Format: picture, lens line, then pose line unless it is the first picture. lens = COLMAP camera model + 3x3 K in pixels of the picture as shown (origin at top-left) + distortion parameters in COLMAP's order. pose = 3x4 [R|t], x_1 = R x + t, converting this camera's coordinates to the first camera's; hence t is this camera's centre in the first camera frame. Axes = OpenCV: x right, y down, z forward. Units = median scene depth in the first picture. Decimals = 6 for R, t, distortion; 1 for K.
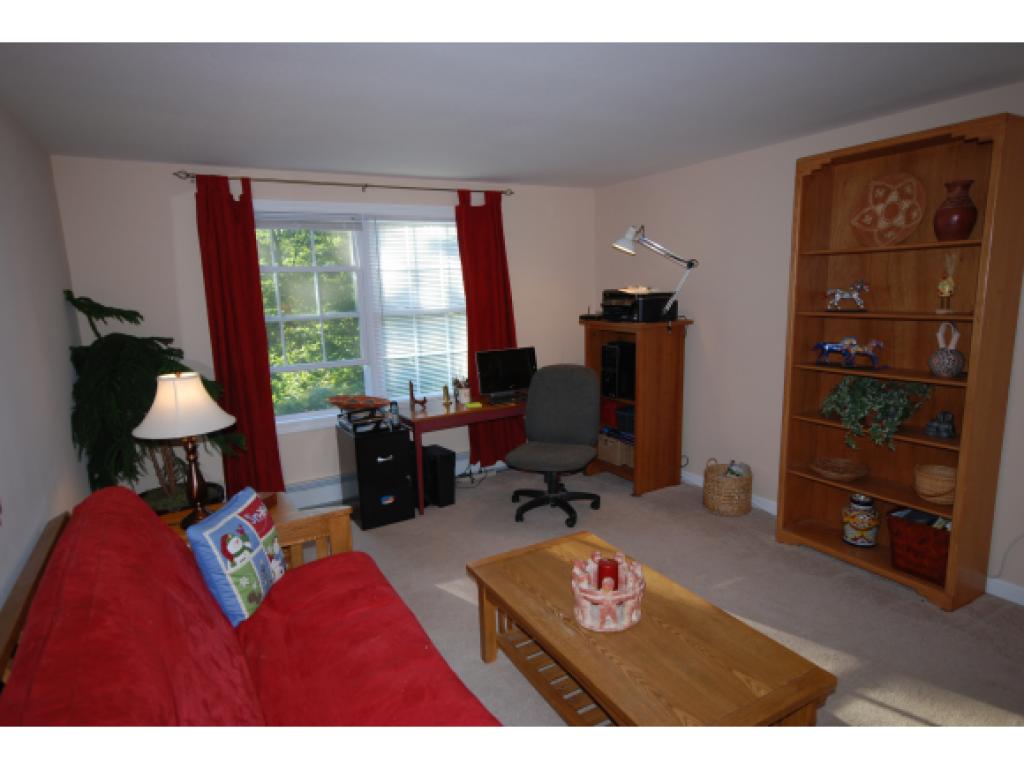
lens RADIAL K [[600.3, 0, 511.5], [0, 600.3, 389.1], [0, 0, 1]] dist [0.016966, 0.005600]
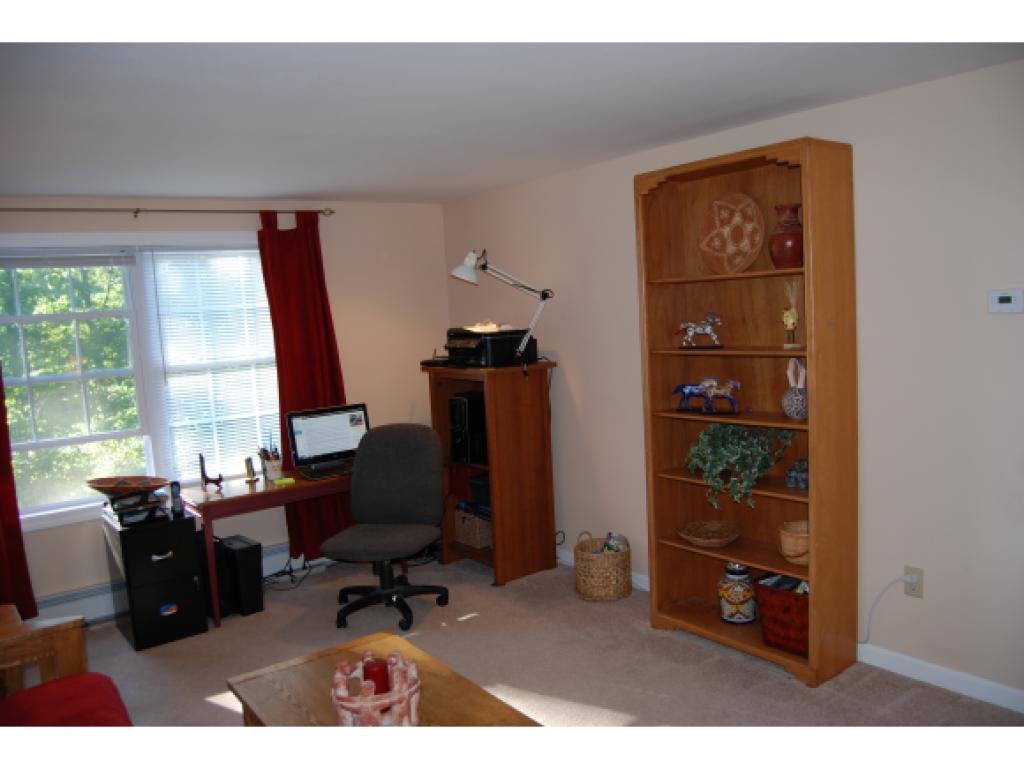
lens RADIAL K [[808.4, 0, 515.7], [0, 808.4, 391.1], [0, 0, 1]] dist [-0.085531, 0.026221]
pose [[0.991936, -0.041988, 0.119582, 0.123623], [0.051097, 0.995937, -0.074155, 0.002809], [-0.115982, 0.079667, 0.990051, -0.076620]]
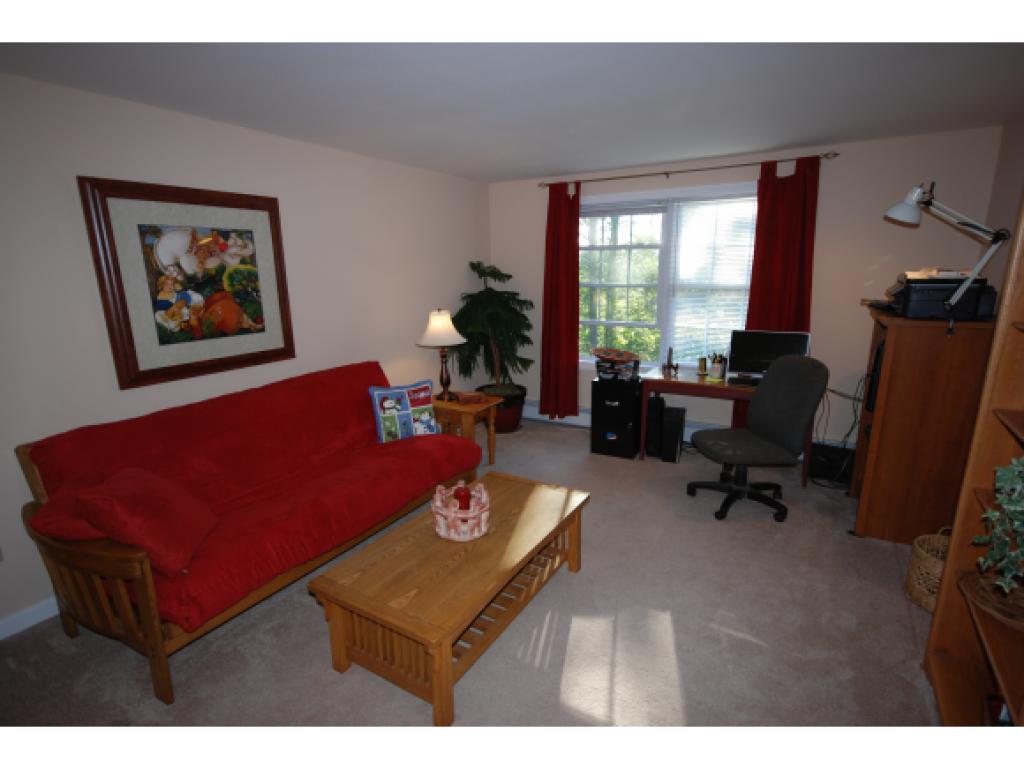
lens RADIAL K [[519.2, 0, 520.4], [0, 519.2, 385.5], [0, 0, 1]] dist [0.027106, 0.000162]
pose [[0.498416, 0.222083, -0.838010, 0.567870], [-0.156254, 0.973814, 0.165139, -0.065581], [0.852740, 0.048634, 0.520066, 0.269697]]
